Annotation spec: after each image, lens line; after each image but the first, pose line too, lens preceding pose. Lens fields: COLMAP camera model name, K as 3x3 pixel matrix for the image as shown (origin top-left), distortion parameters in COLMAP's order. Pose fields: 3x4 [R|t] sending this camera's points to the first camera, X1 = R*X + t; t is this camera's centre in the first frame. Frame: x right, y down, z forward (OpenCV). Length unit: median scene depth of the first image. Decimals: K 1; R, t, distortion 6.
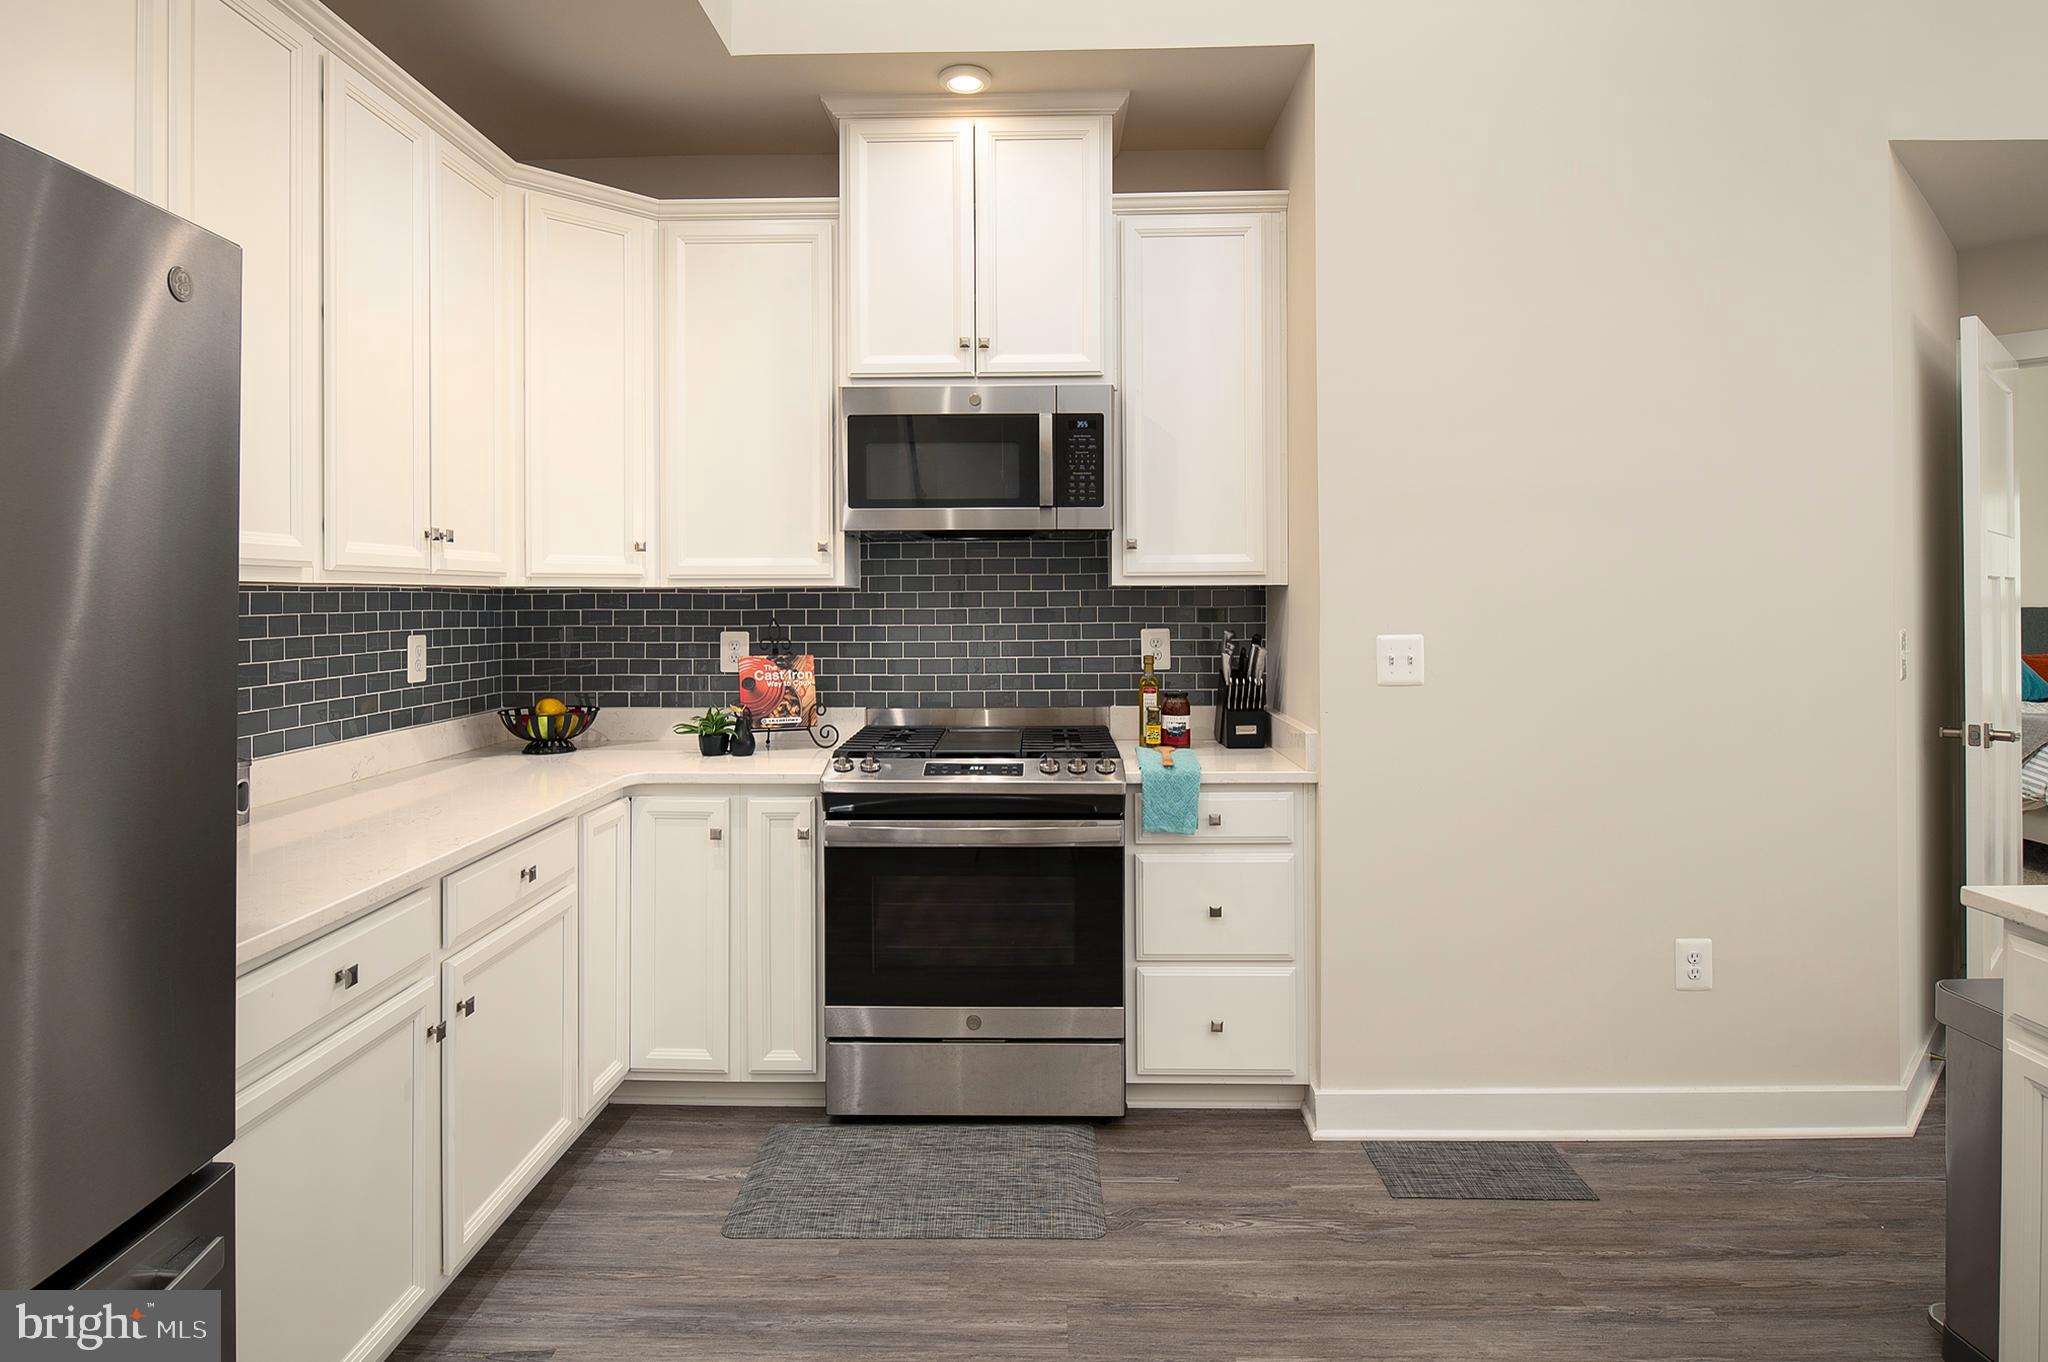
lens RADIAL K [[1115.5, 0, 1018.0], [0, 1115.5, 596.2], [0, 0, 1]] dist [-0.004453, -0.001098]
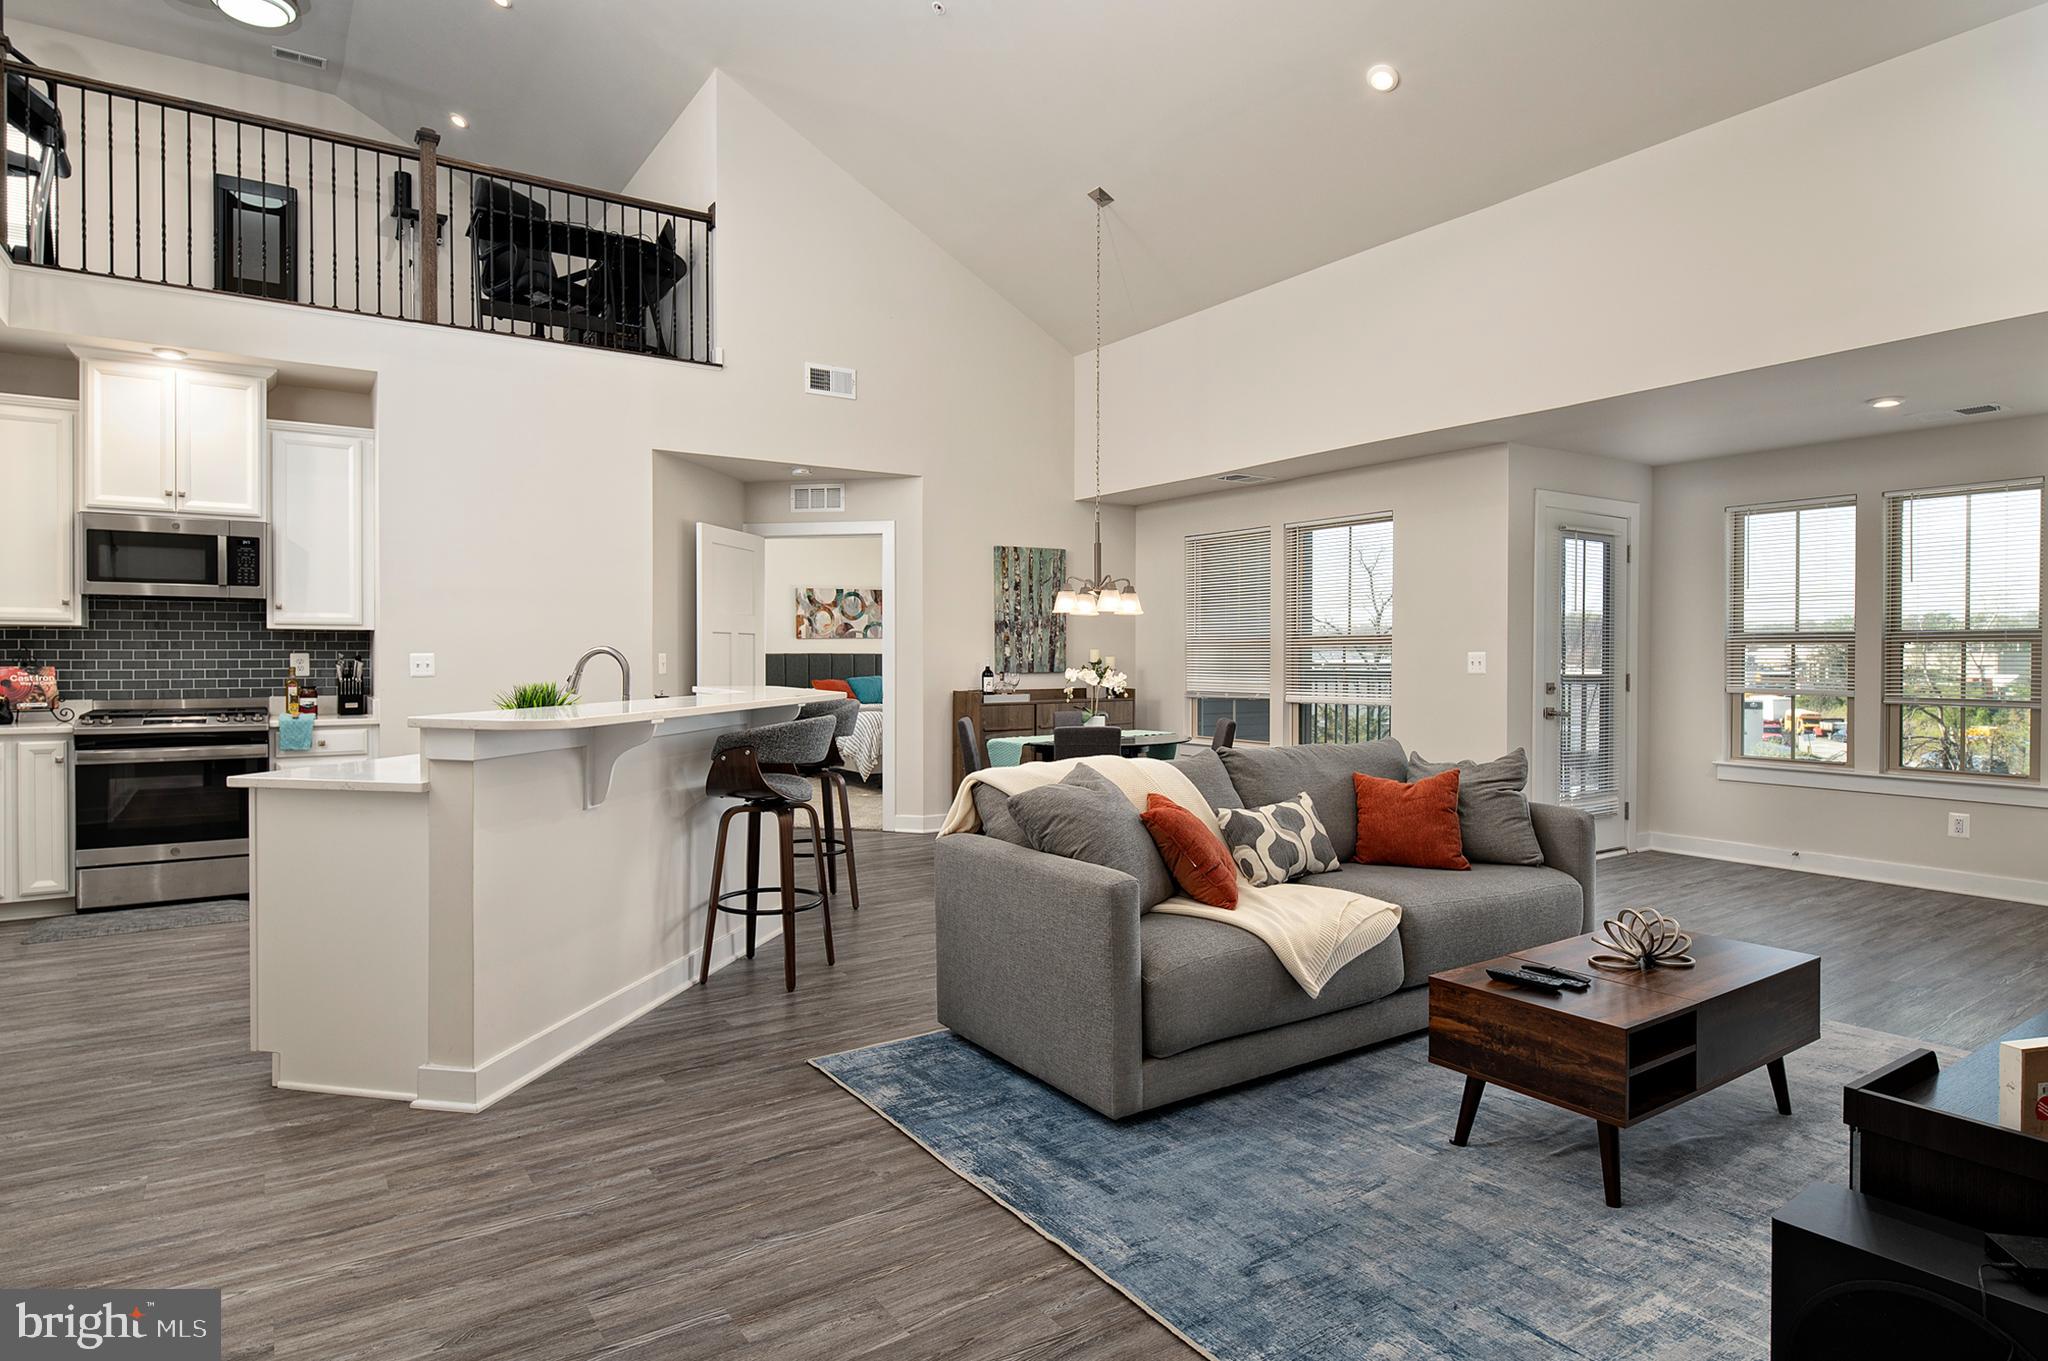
lens RADIAL K [[1122.5, 0, 1029.3], [0, 1122.5, 668.5], [0, 0, 1]] dist [-0.004517, -0.003751]
pose [[0.813736, 0.000307, 0.581234, 0.033875], [-0.007027, 0.999932, 0.009310, 0.031074], [-0.581192, -0.011660, 0.813683, -1.258380]]
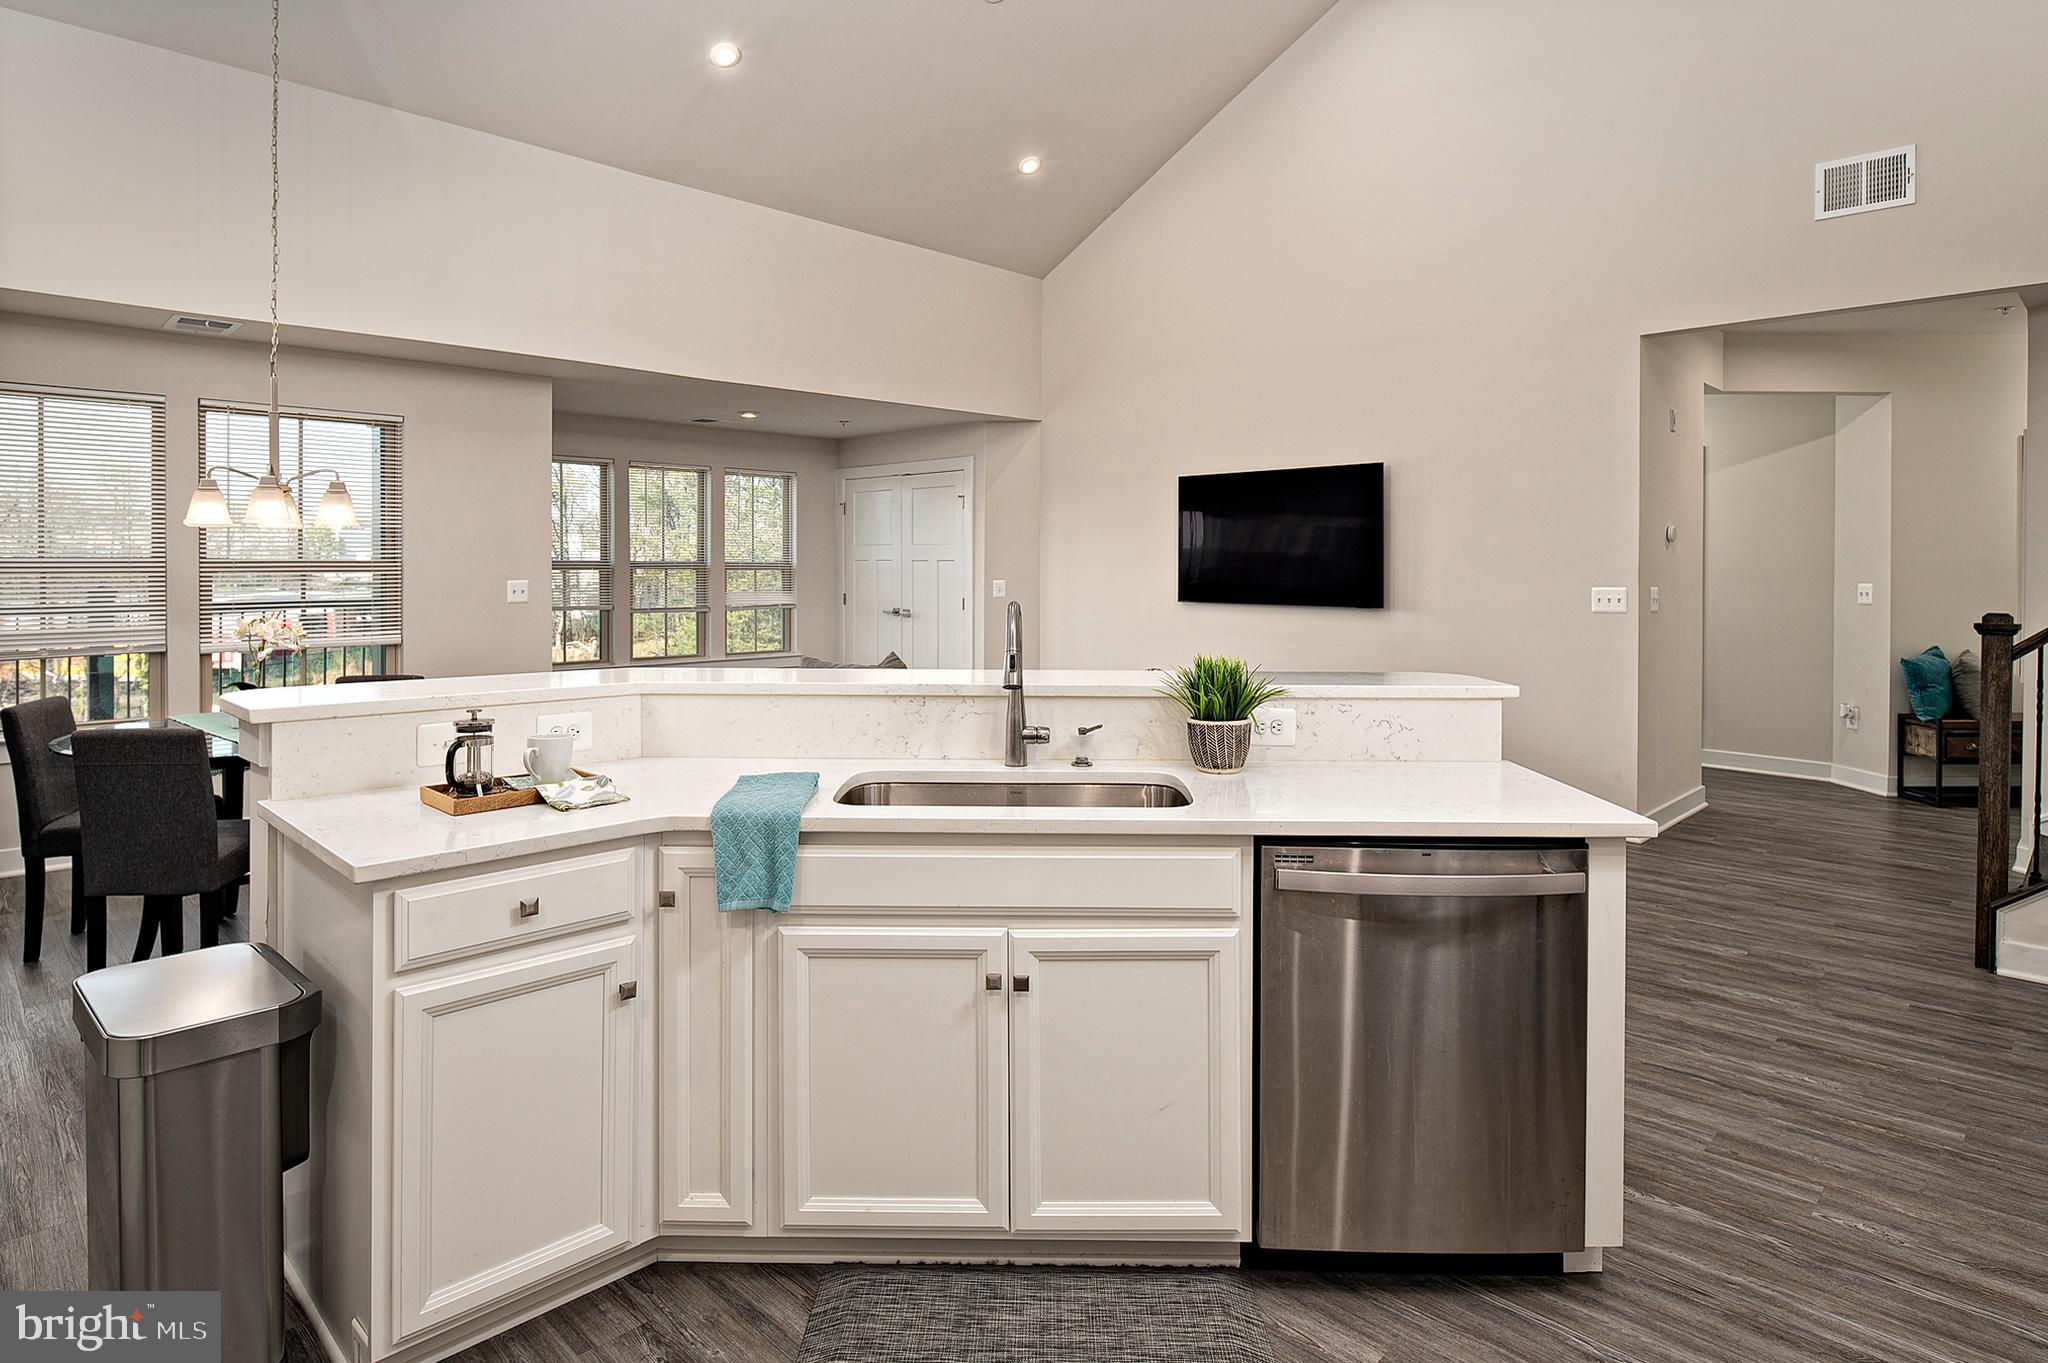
lens RADIAL K [[1105.5, 0, 1018.9], [0, 1105.5, 568.5], [0, 0, 1]] dist [-0.012687, -0.000083]
pose [[-0.720973, 0.003075, 0.692956, -0.141773], [0.001696, 0.999995, -0.002673, -0.000210], [-0.692961, -0.000752, -0.720975, 0.690226]]
